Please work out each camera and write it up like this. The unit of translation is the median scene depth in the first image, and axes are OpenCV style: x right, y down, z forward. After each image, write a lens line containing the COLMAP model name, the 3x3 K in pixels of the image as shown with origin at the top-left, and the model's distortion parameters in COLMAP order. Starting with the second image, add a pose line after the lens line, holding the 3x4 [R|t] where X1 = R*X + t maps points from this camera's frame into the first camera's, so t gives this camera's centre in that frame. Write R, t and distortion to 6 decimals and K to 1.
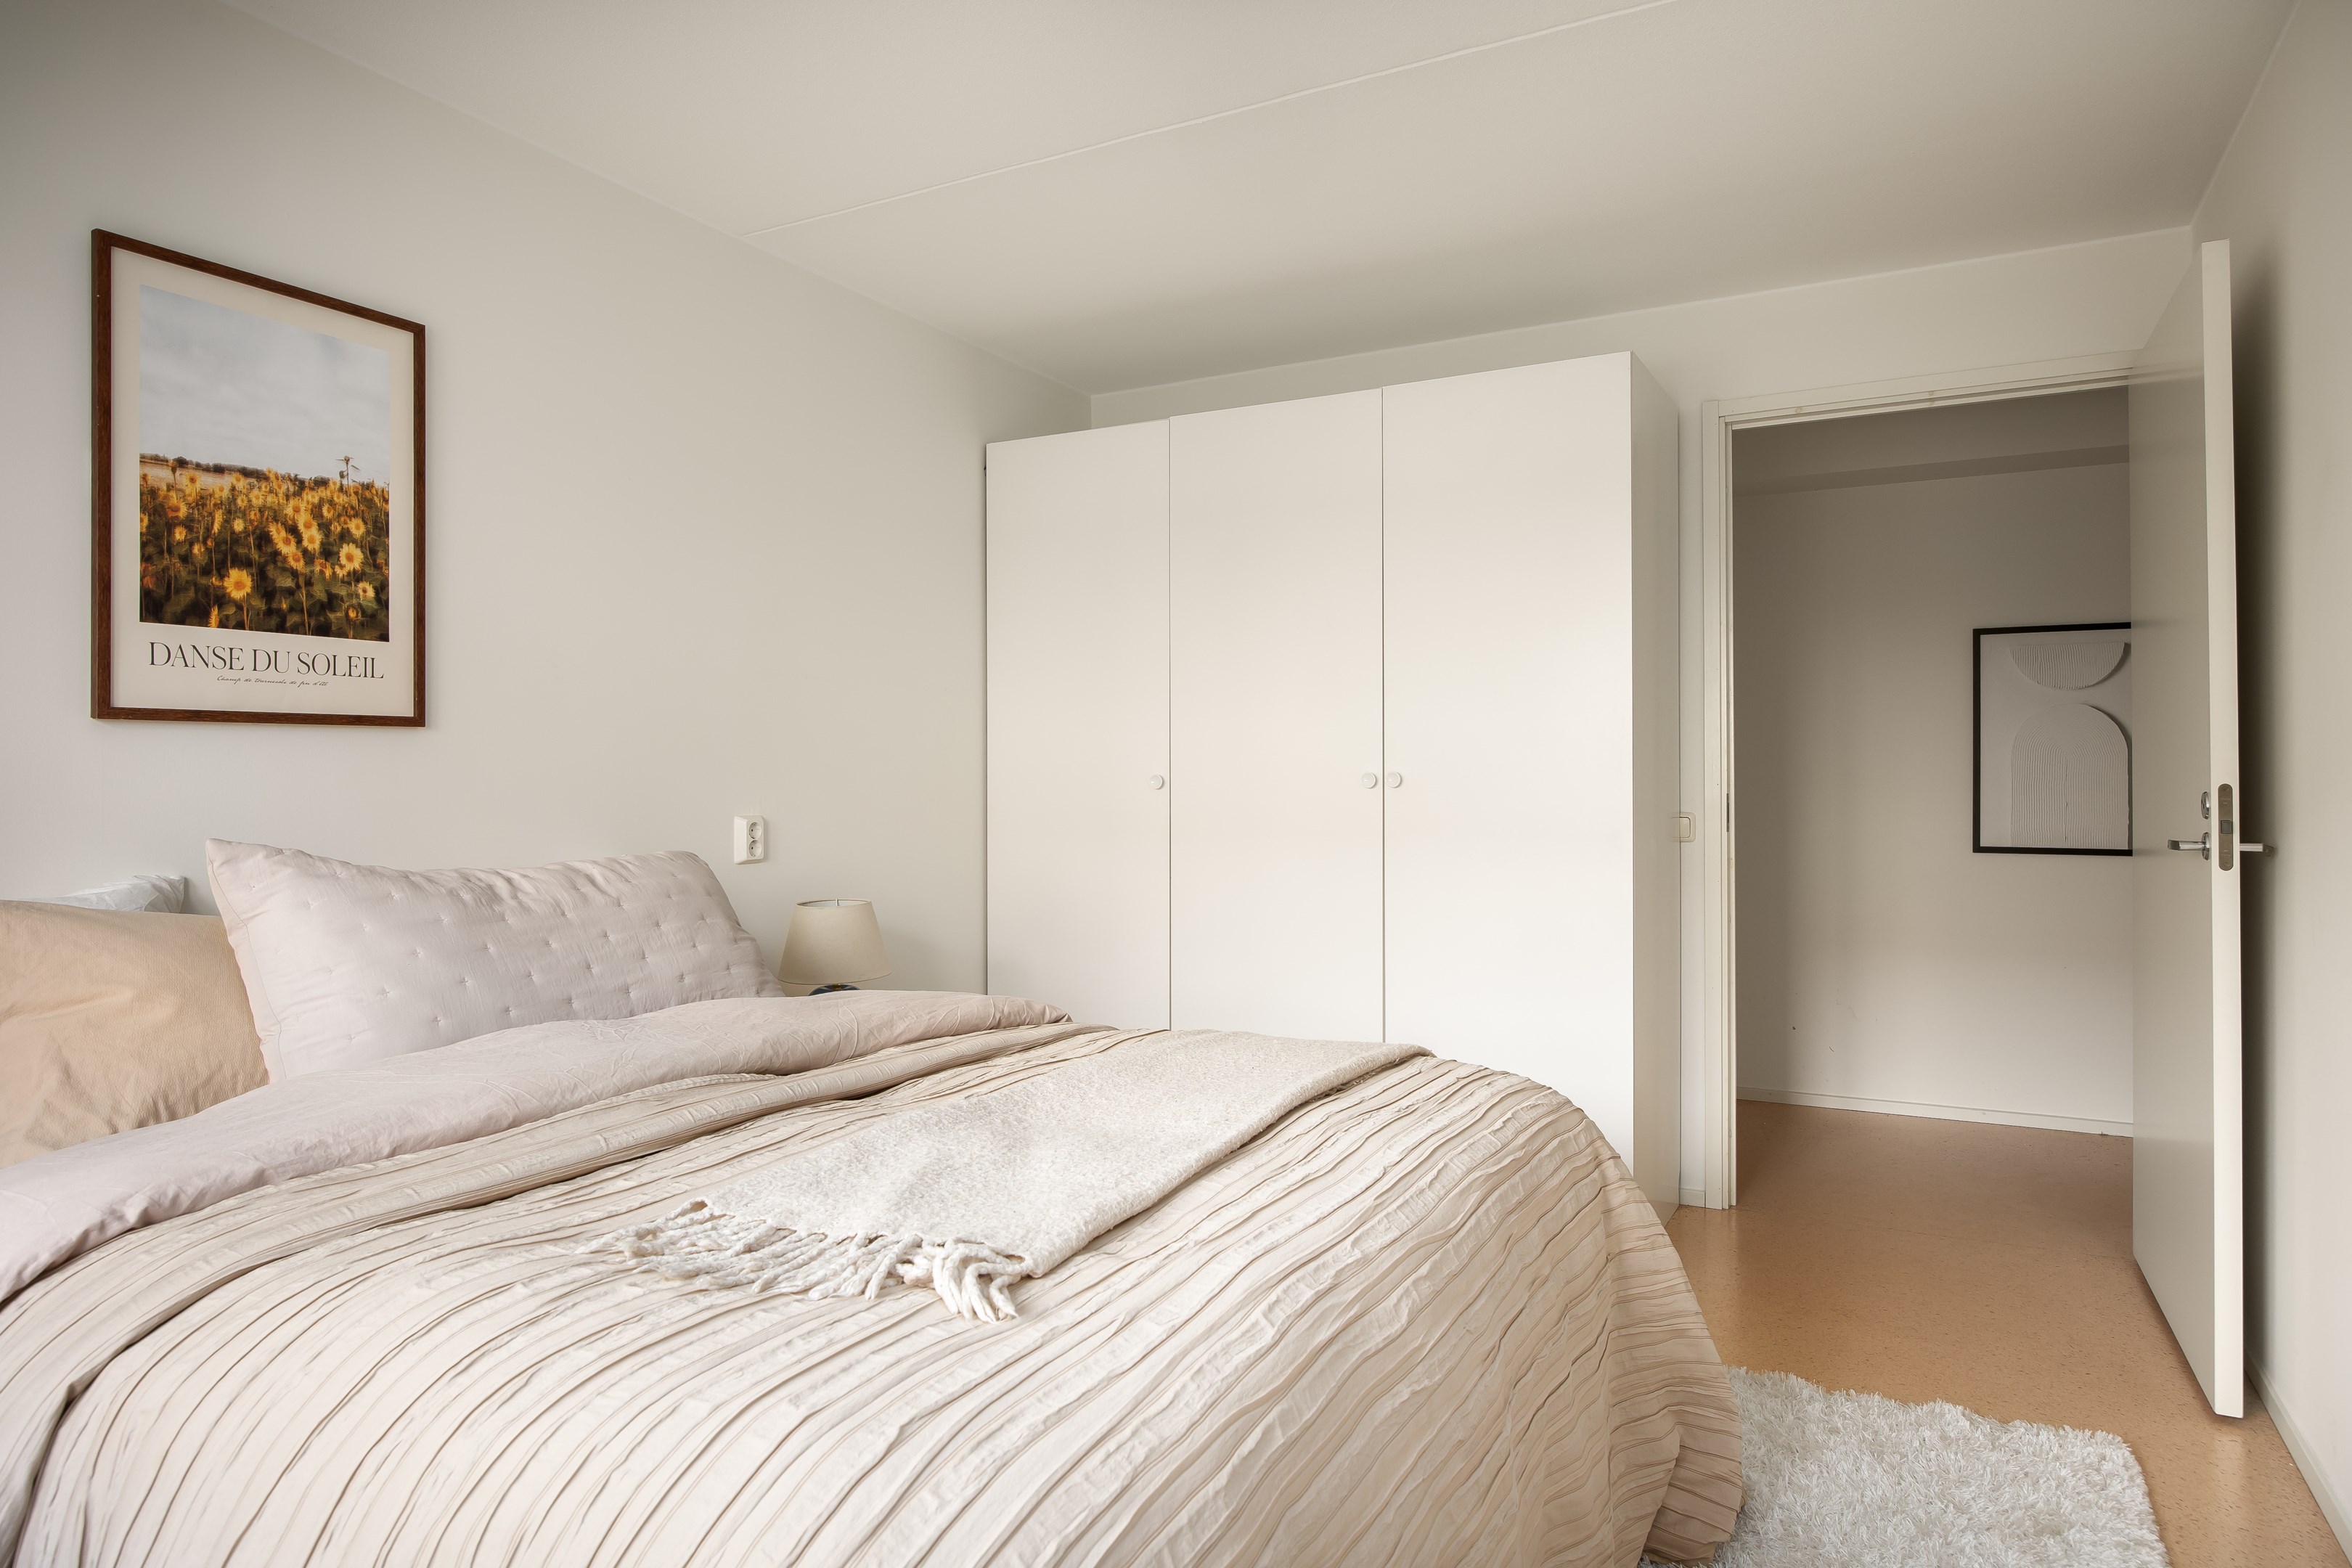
lens RADIAL K [[1454.4, 0, 1161.0], [0, 1454.4, 774.2], [0, 0, 1]] dist [-0.005092, -0.006119]
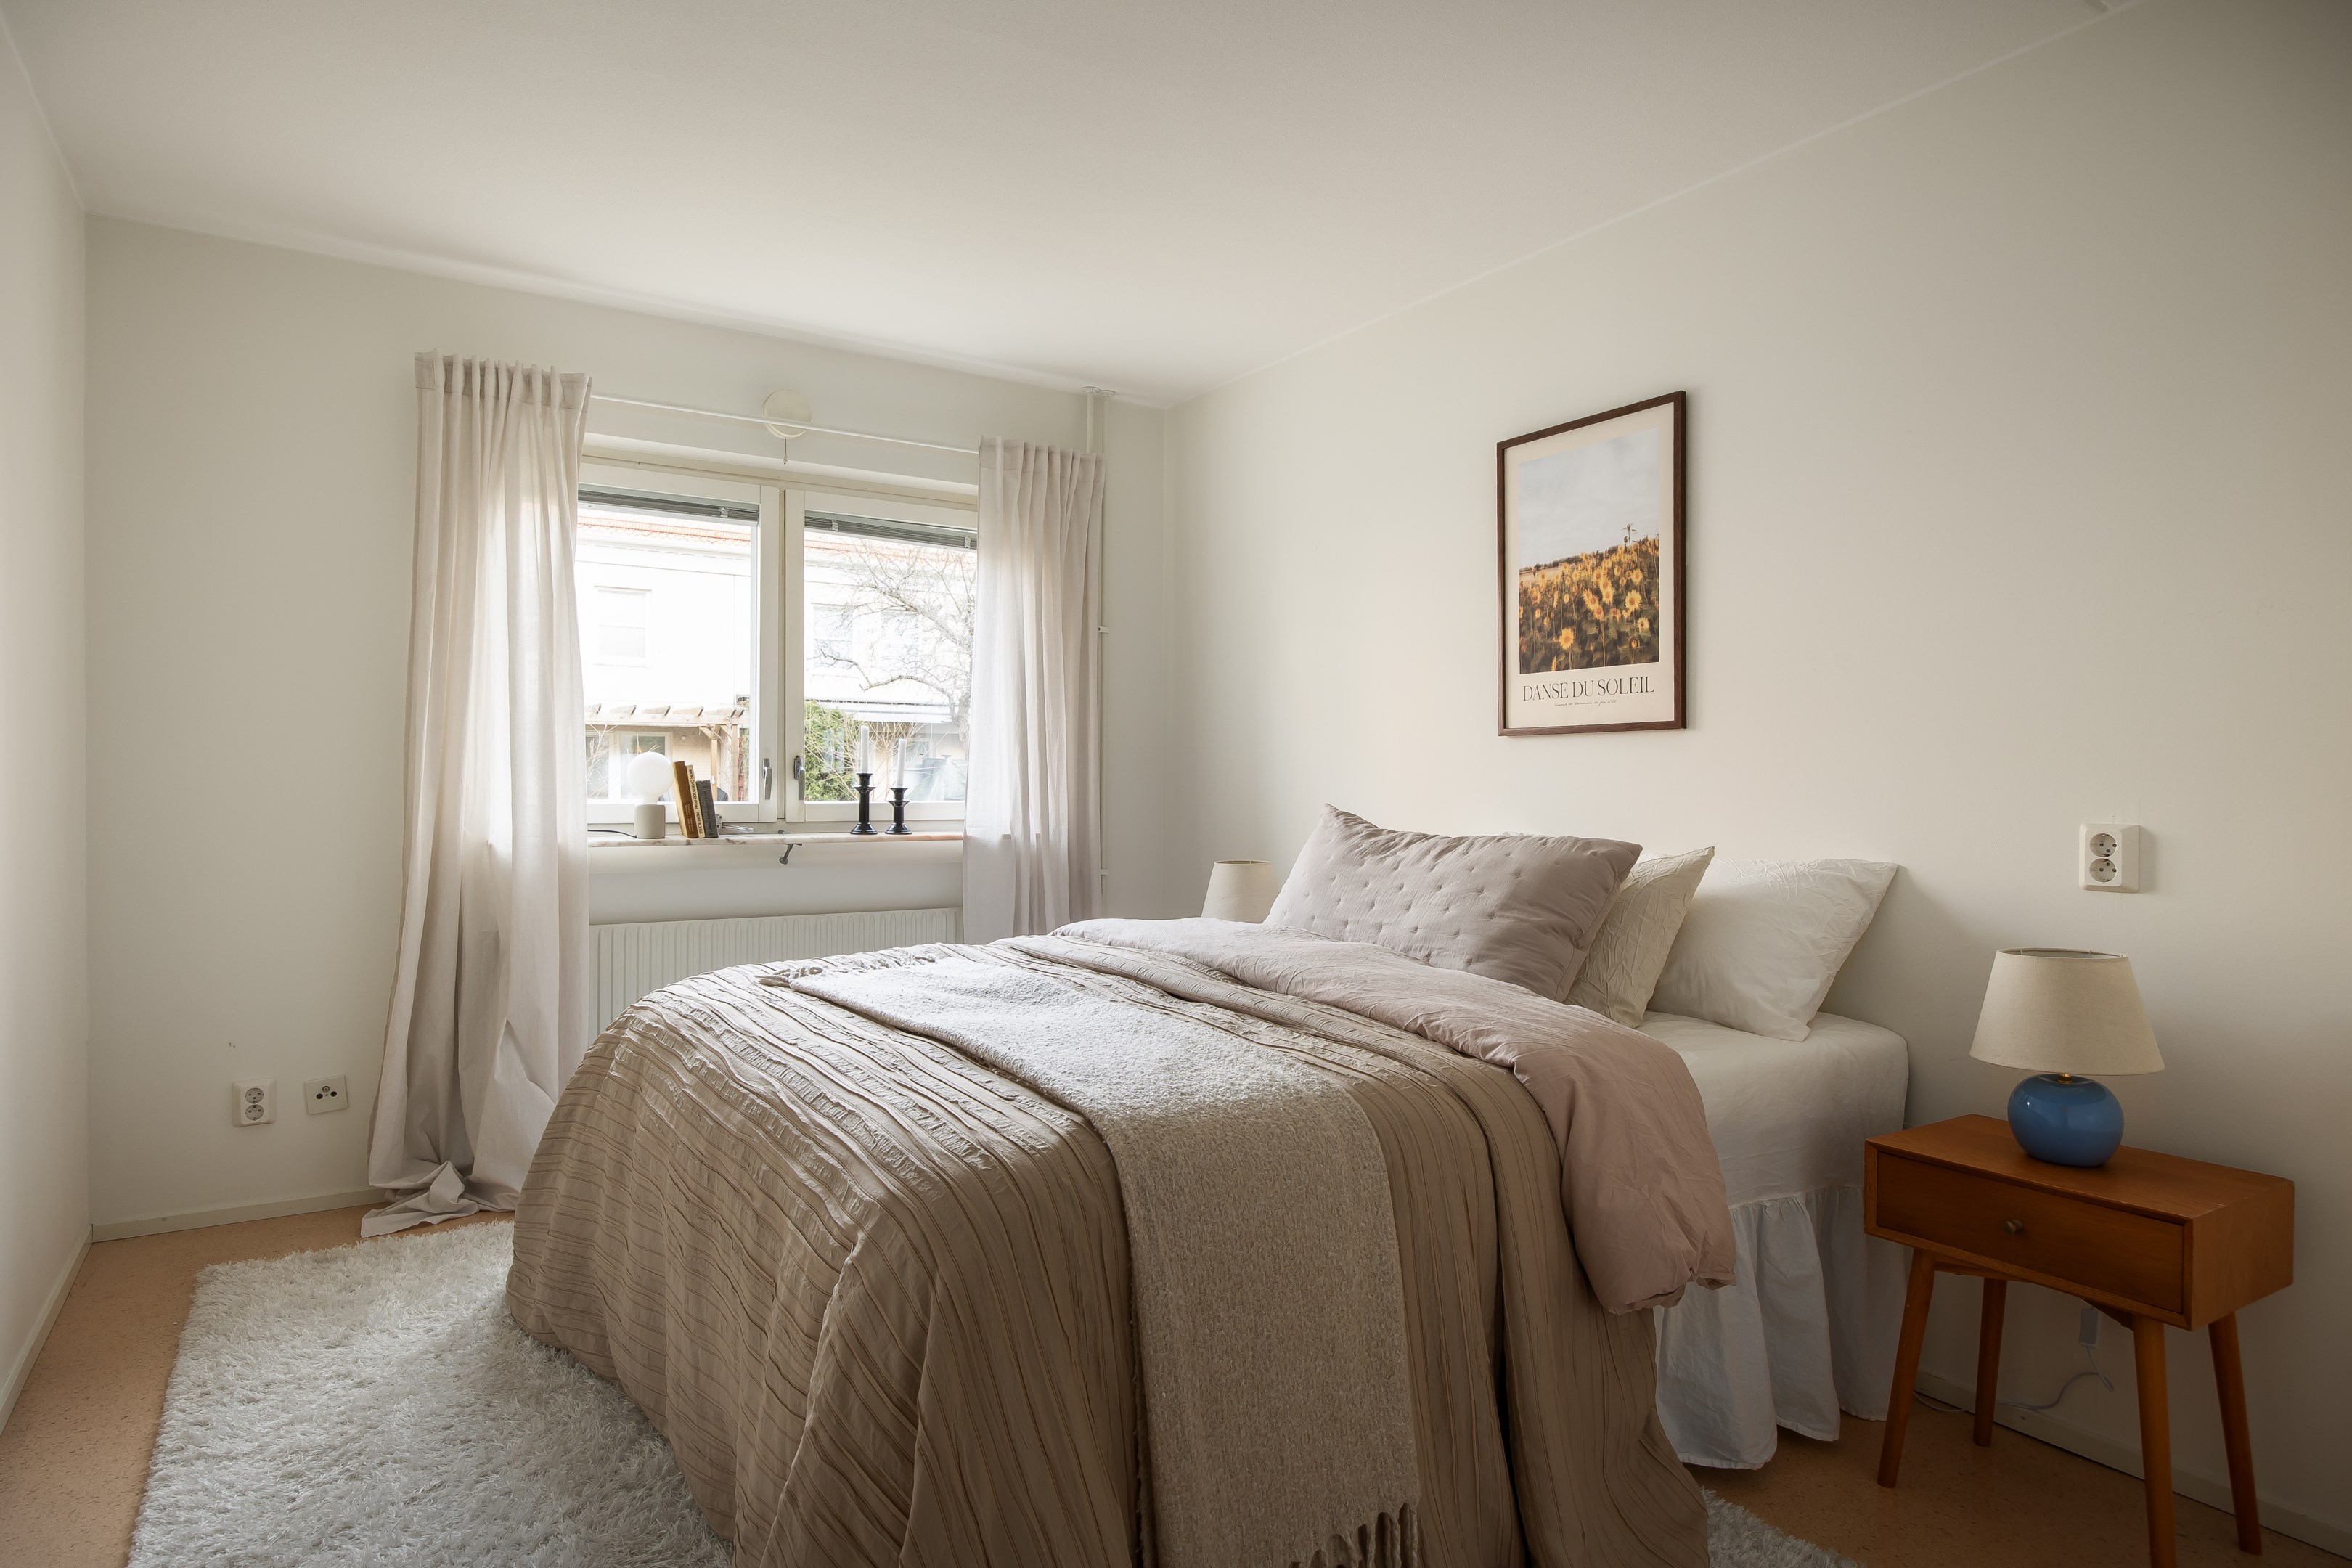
lens RADIAL K [[1358.3, 0, 1167.5], [0, 1358.3, 803.5], [0, 0, 1]] dist [0.001238, -0.000216]
pose [[-0.504635, 0.013537, -0.863226, 0.724804], [-0.004565, 0.999821, 0.018348, 0.011120], [0.863321, 0.013200, -0.504483, 1.300622]]
